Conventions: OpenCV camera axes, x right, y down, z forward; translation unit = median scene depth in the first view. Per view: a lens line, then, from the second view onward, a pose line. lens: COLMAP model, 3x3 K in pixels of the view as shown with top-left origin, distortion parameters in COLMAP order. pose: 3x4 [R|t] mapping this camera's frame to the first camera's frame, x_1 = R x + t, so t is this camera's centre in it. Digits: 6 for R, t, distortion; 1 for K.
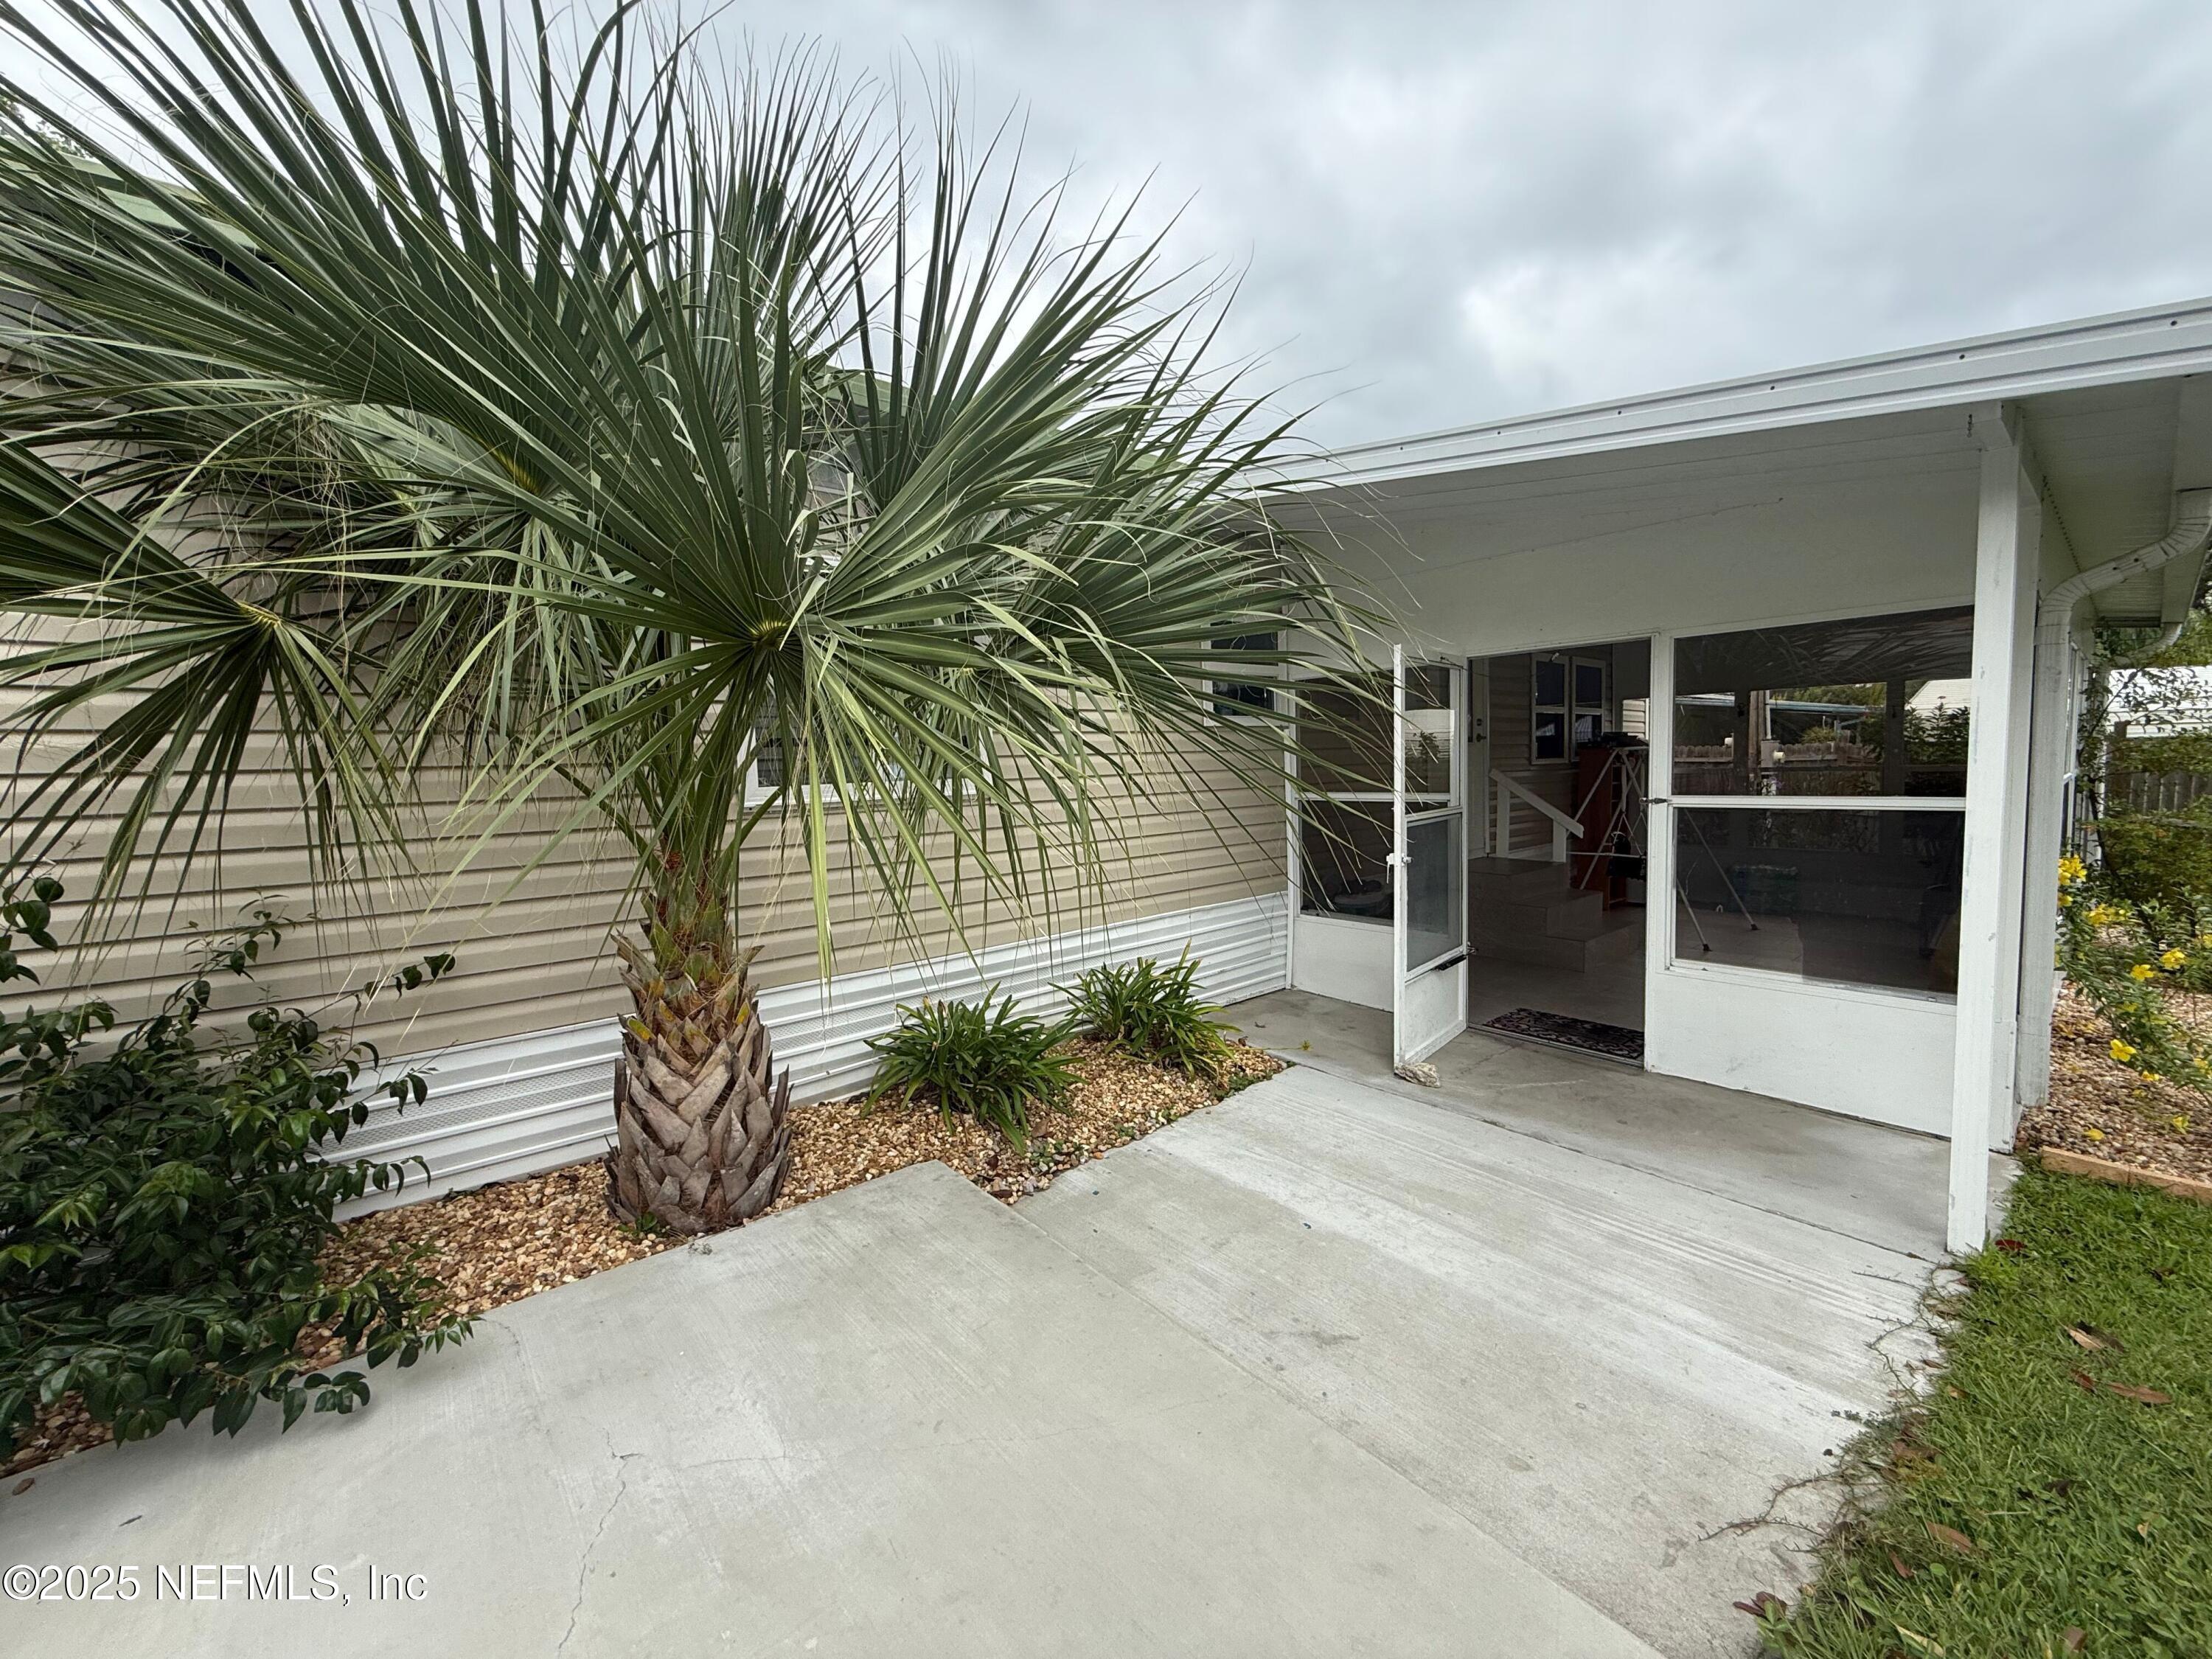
lens RADIAL K [[874.4, 0, 1107.9], [0, 874.4, 814.0], [0, 0, 1]] dist [0.000758, 0.000100]
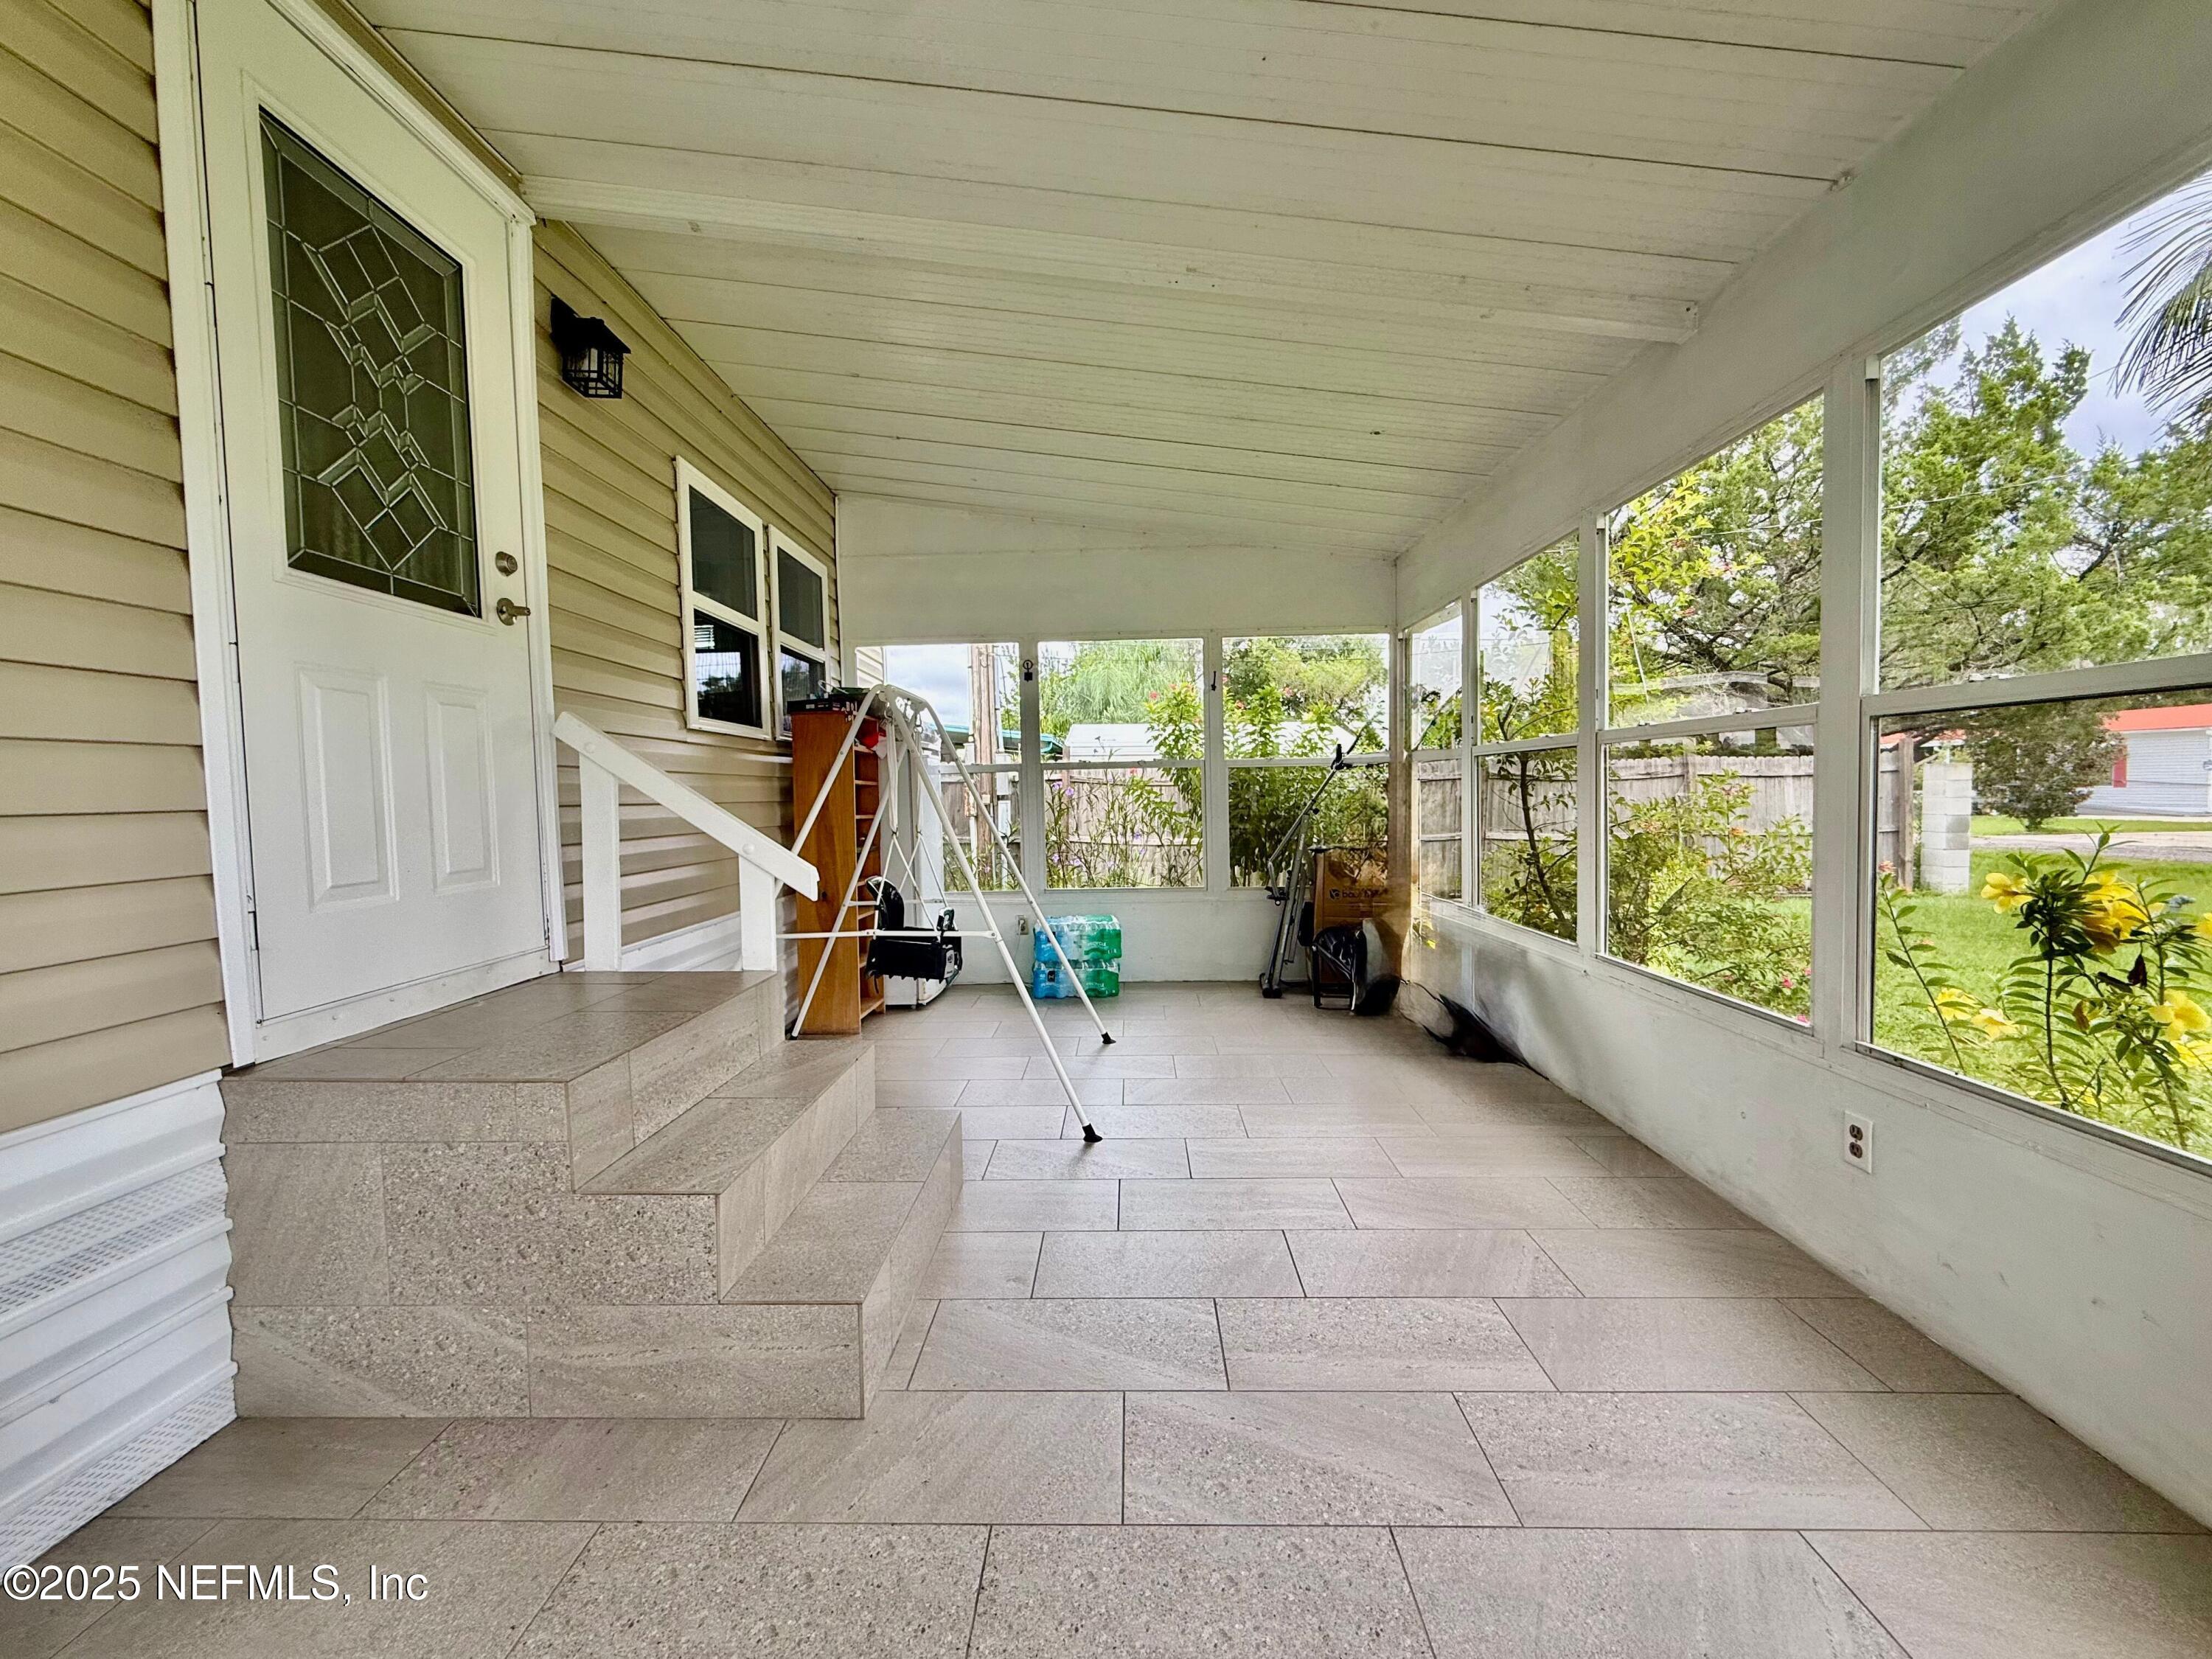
lens RADIAL K [[874.4, 0, 1107.8], [0, 874.4, 831.8], [0, 0, 1]] dist [0.000758, 0.000100]
pose [[0.661301, -0.019239, 0.749874, 0.321850], [0.049307, 0.998624, -0.017862, 0.010515], [-0.748498, 0.048786, 0.661340, 0.611931]]
